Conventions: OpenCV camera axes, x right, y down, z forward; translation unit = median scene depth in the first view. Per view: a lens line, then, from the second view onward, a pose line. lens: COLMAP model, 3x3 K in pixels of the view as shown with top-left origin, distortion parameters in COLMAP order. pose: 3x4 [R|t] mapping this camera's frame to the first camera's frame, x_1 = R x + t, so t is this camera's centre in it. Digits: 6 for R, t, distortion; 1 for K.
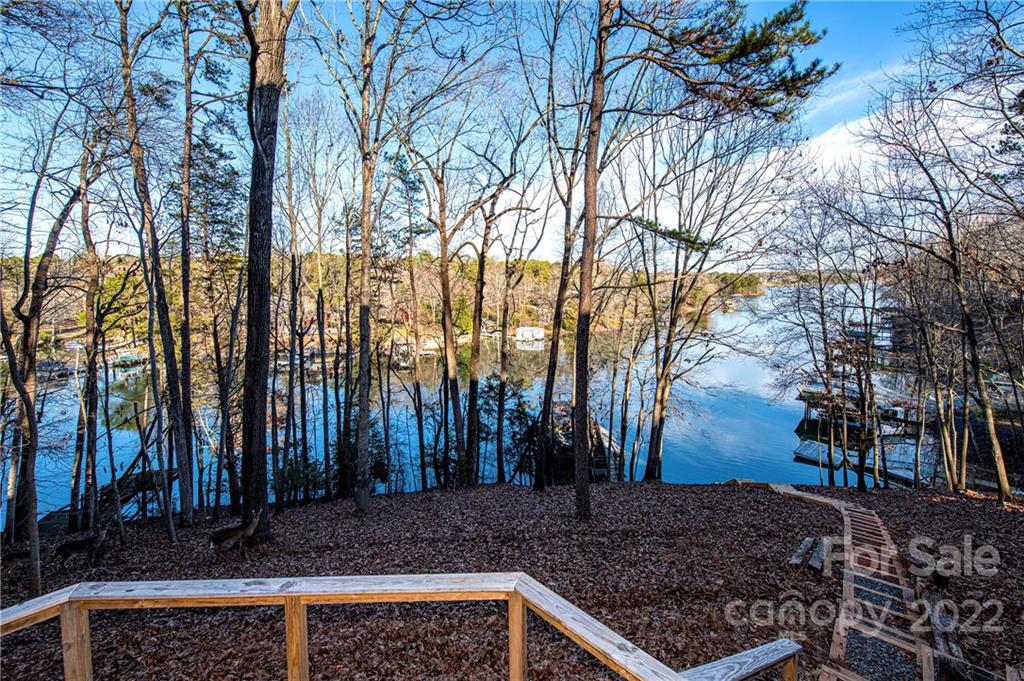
lens RADIAL K [[438.9, 0, 497.8], [0, 438.9, 338.2], [0, 0, 1]] dist [0.000183, -0.000207]
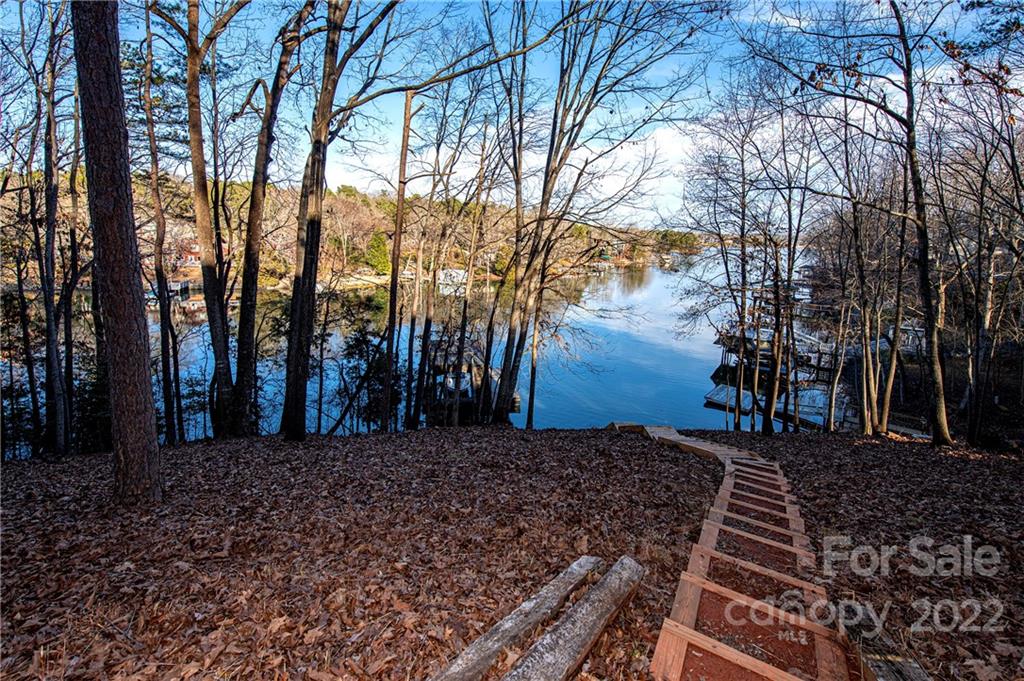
lens RADIAL K [[415.5, 0, 516.2], [0, 415.5, 341.3], [0, 0, 1]] dist [0.000865, -0.000024]
pose [[0.992363, 0.015460, 0.122382, 0.181595], [-0.026625, 0.995574, 0.090130, 0.078212], [-0.120447, -0.092700, 0.988382, 0.209777]]
